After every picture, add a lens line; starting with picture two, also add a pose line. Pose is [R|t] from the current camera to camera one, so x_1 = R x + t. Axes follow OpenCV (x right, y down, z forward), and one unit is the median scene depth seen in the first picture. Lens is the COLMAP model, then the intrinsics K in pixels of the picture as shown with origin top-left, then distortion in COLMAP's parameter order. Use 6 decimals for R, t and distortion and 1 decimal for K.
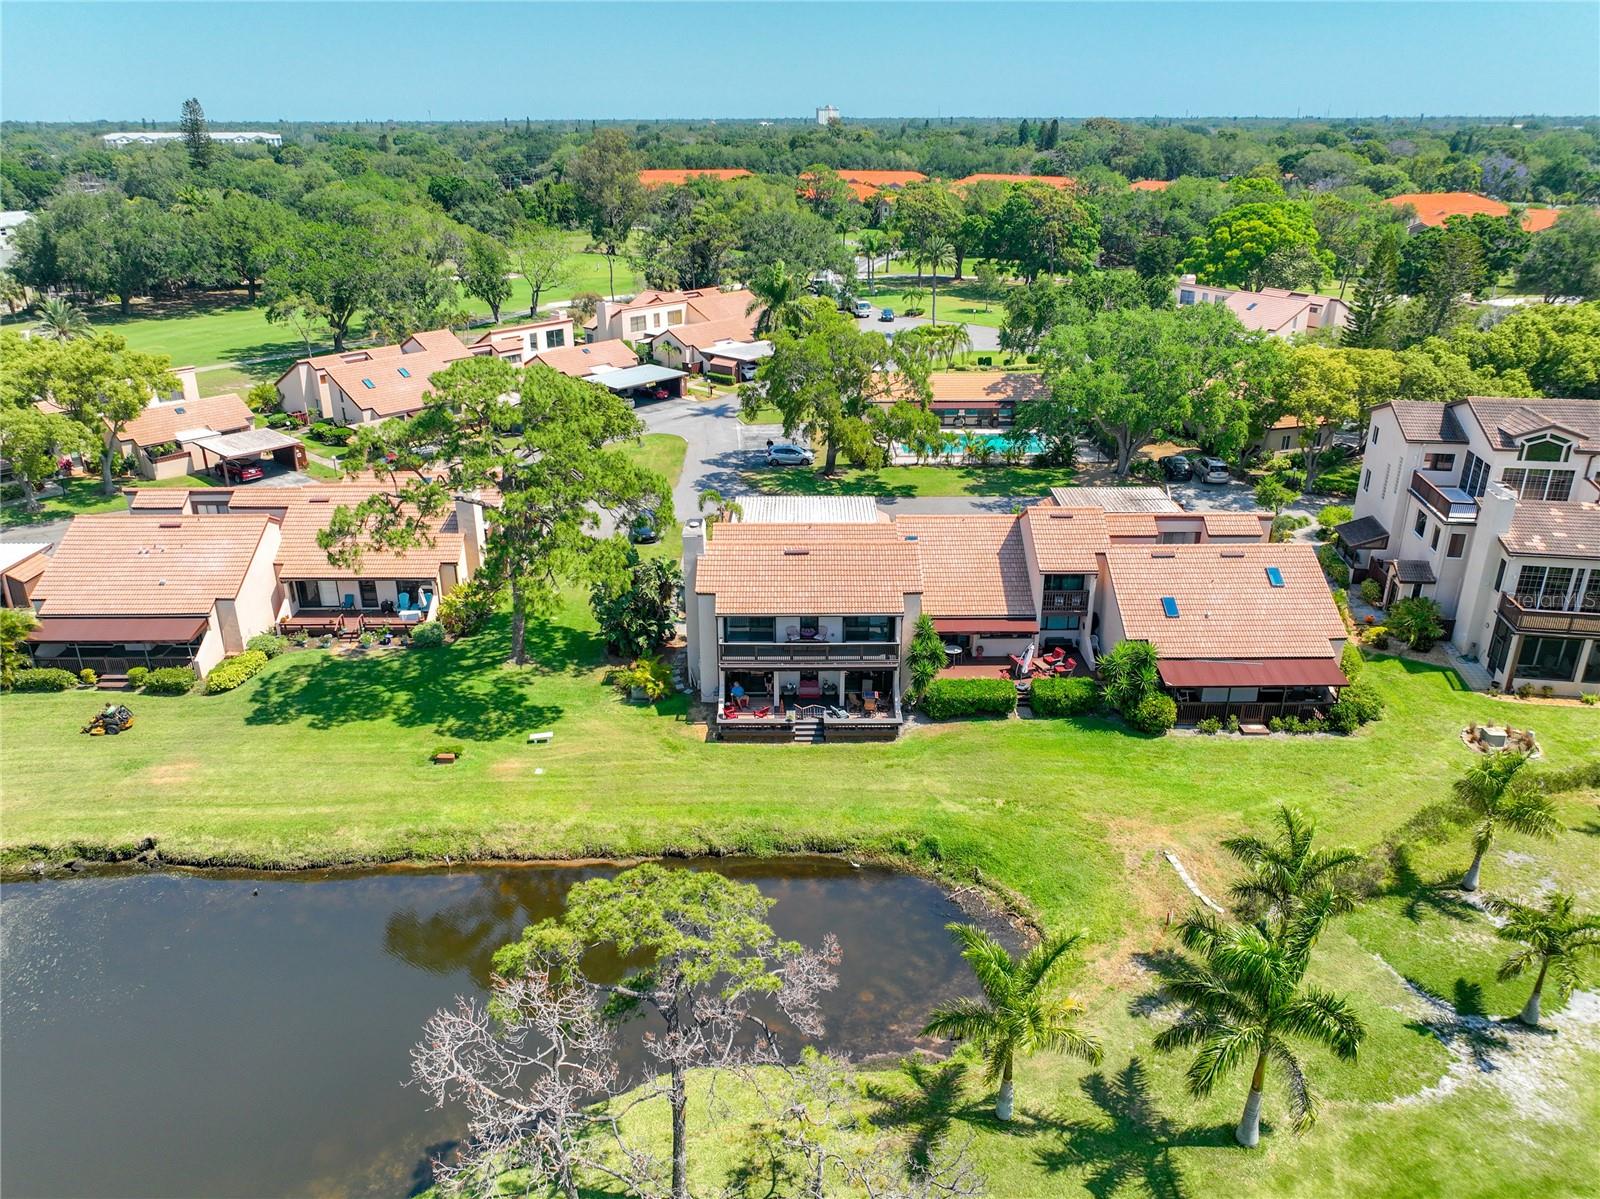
lens RADIAL K [[1148.9, 0, 800.0], [0, 1148.9, 599.5], [0, 0, 1]] dist [-0.007589, 0.006918]
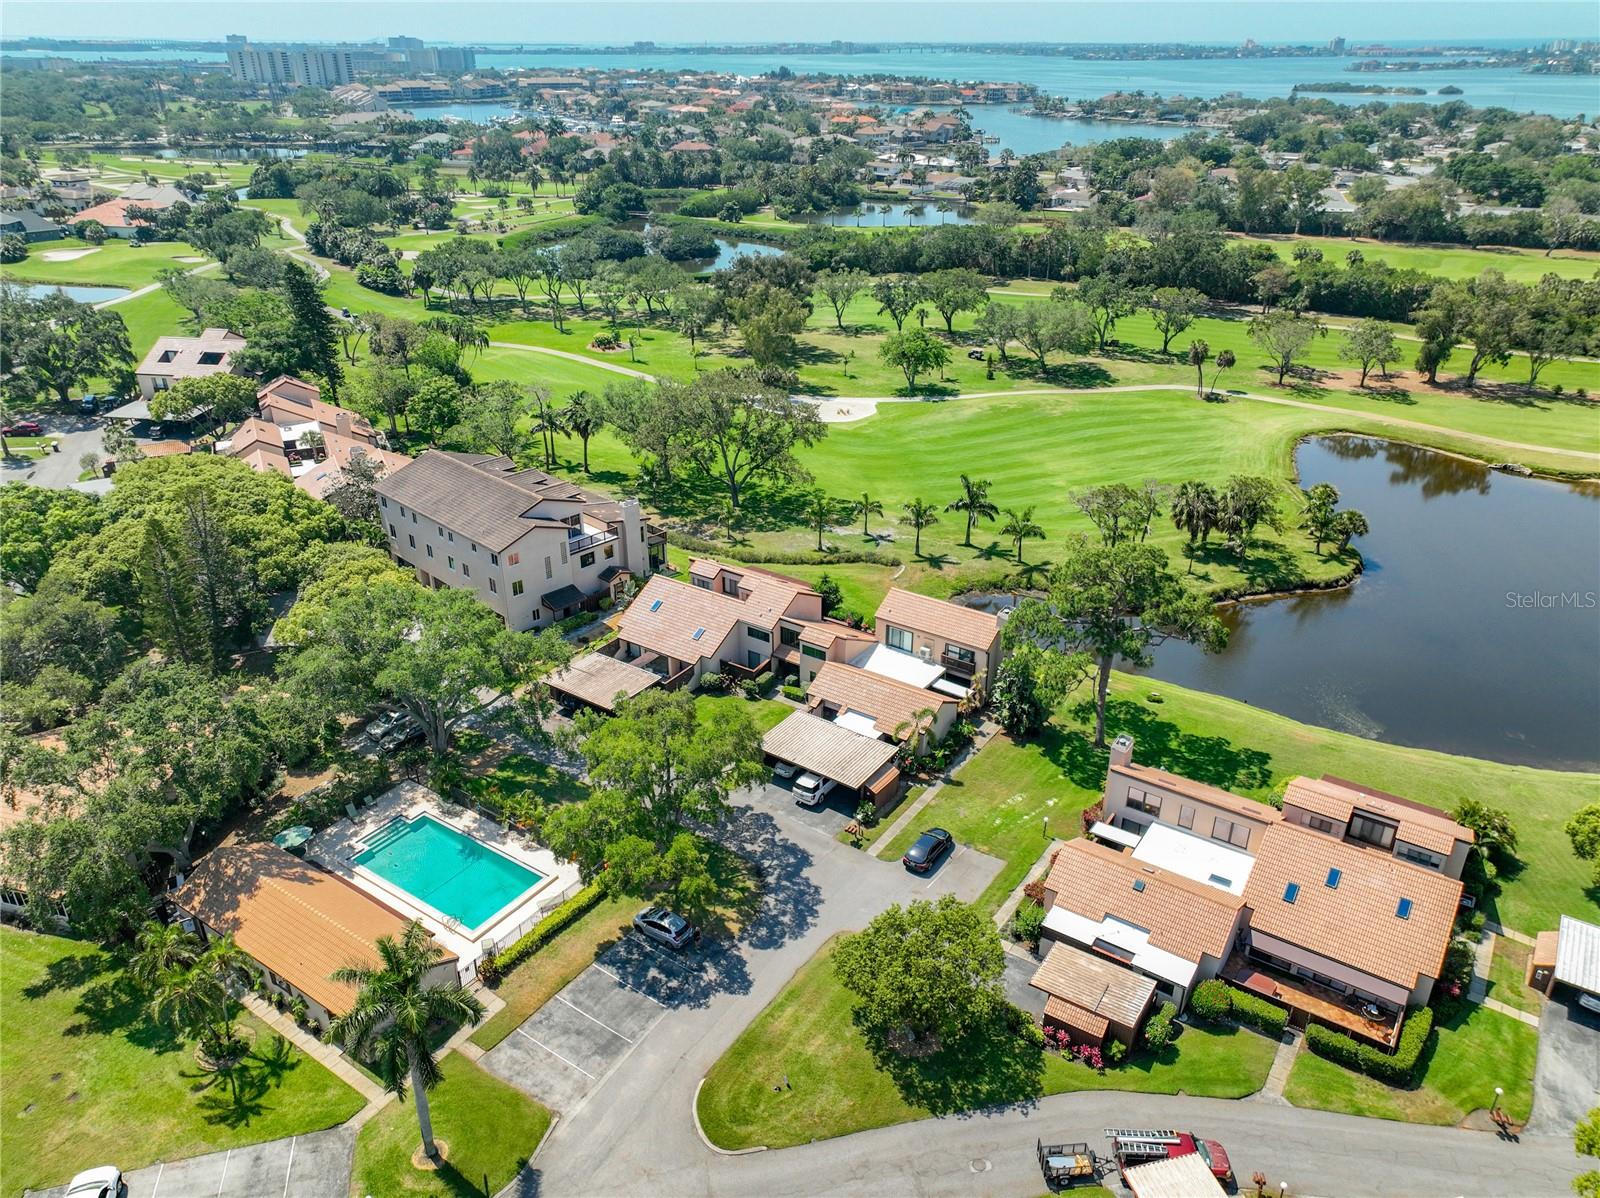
lens RADIAL K [[1135.9, 0, 800.0], [0, 1135.9, 599.0], [0, 0, 1]] dist [0.002123, 0.020532]
pose [[-0.821898, -0.249132, 0.512266, -0.683688], [0.220623, 0.689879, 0.689487, -1.268928], [-0.525175, 0.679706, -0.512046, 1.964071]]
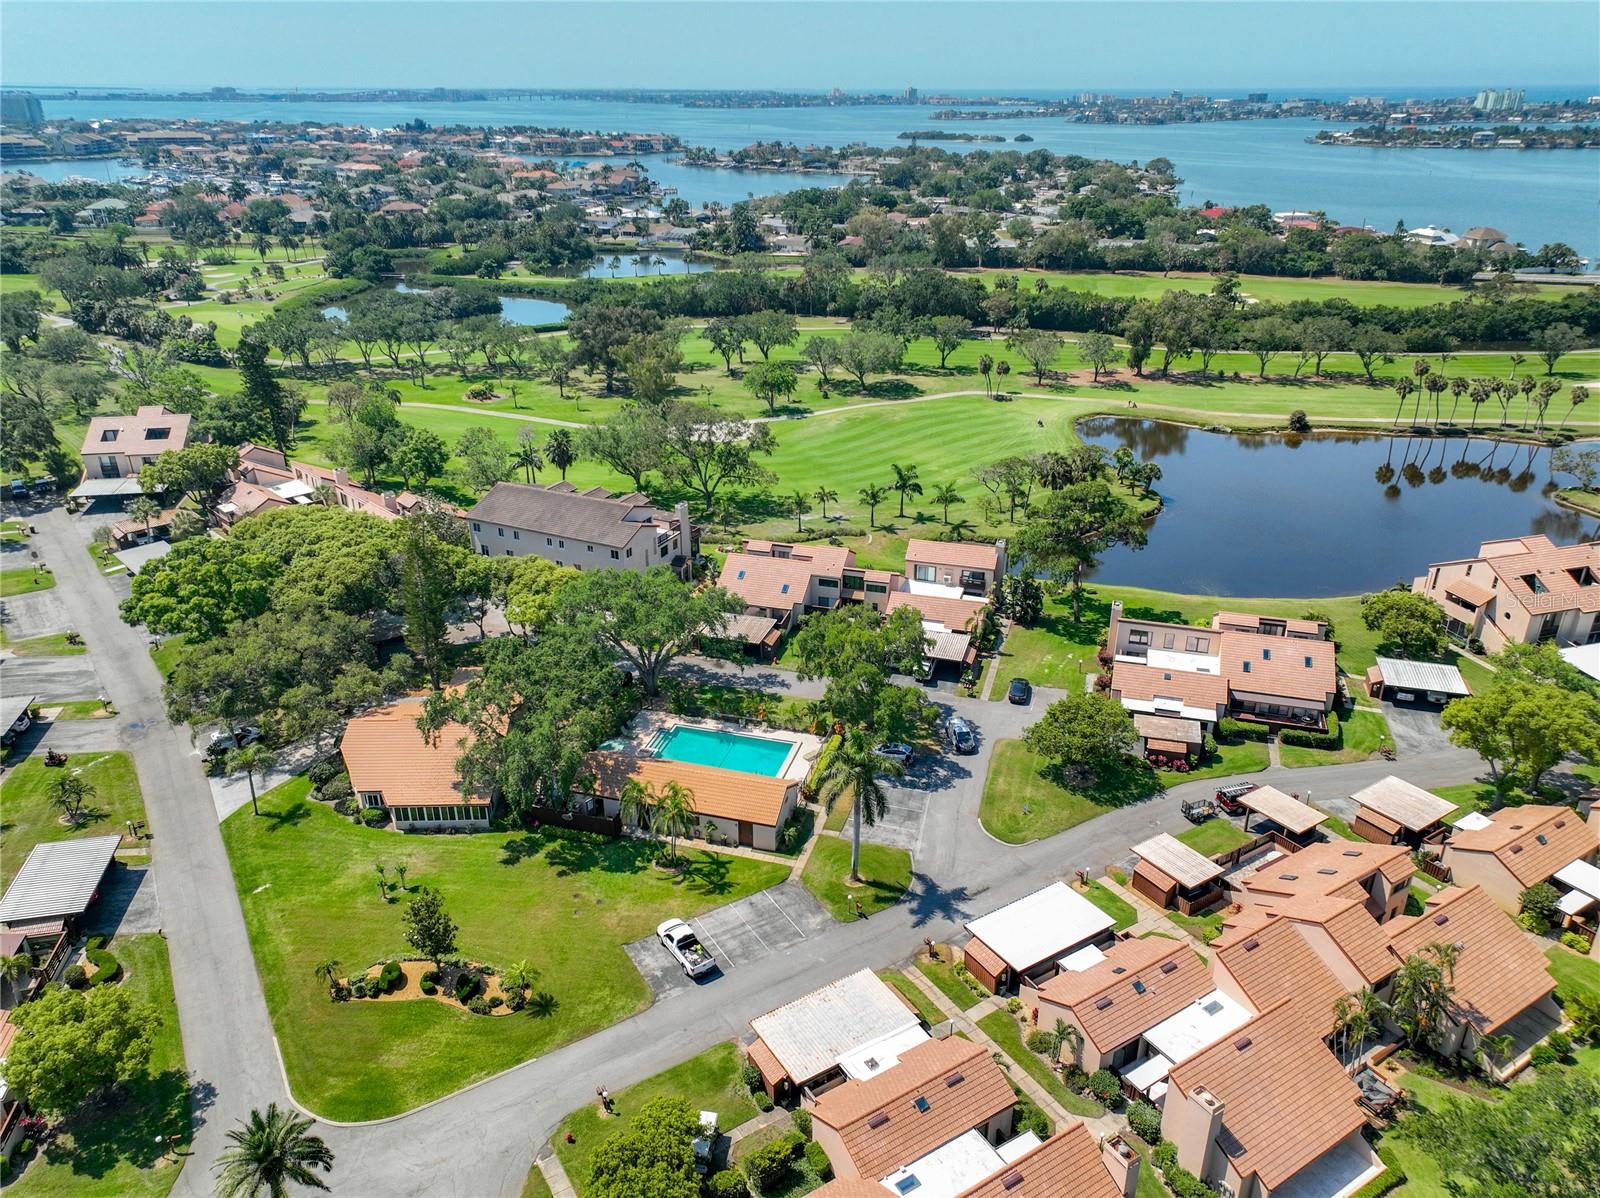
lens RADIAL K [[1135.9, 0, 800.0], [0, 1135.9, 599.0], [0, 0, 1]] dist [0.002123, 0.020532]
pose [[-0.959074, -0.114830, 0.258826, -0.318484], [0.110388, 0.690126, 0.715220, -1.727465], [-0.260751, 0.714521, -0.649207, 2.721079]]
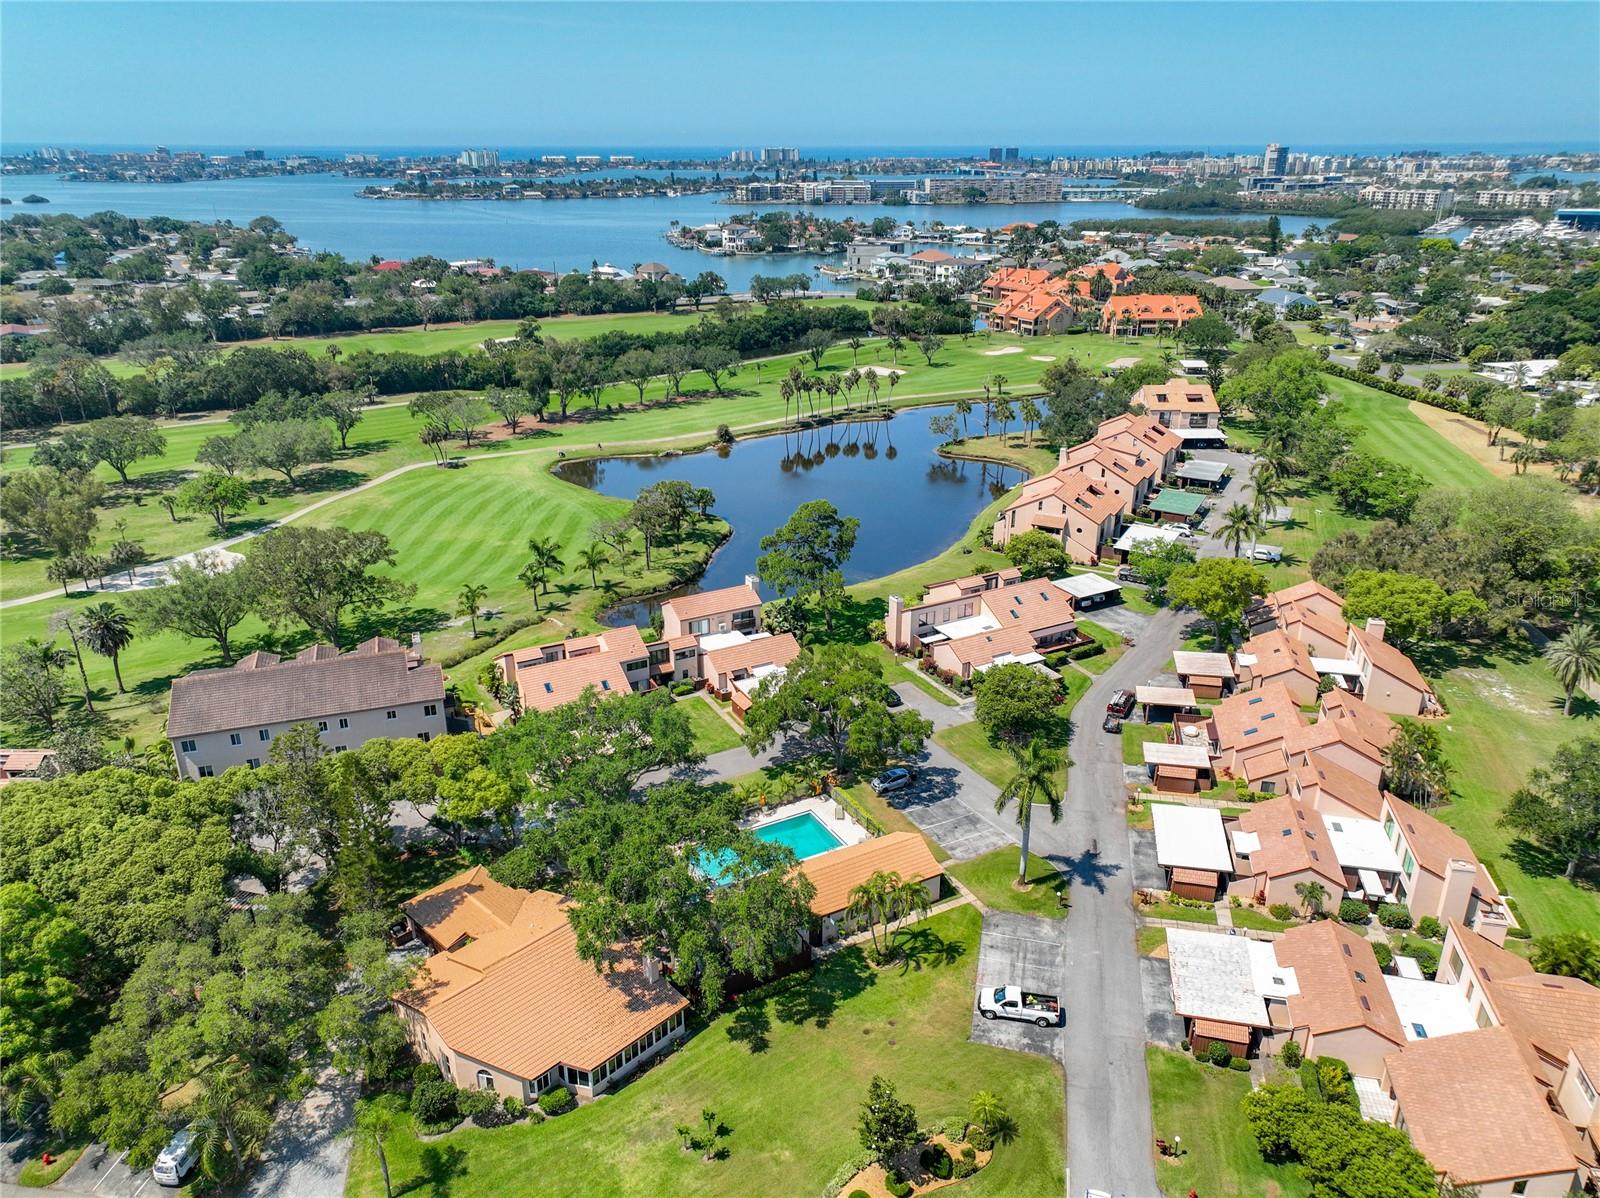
lens RADIAL K [[1135.9, 0, 800.0], [0, 1135.9, 599.0], [0, 0, 1]] dist [0.002123, 0.020532]
pose [[-0.873902, 0.181420, -0.450980, 0.927355], [-0.186375, 0.731799, 0.655542, -1.649610], [0.448955, 0.656931, -0.605708, 2.538761]]
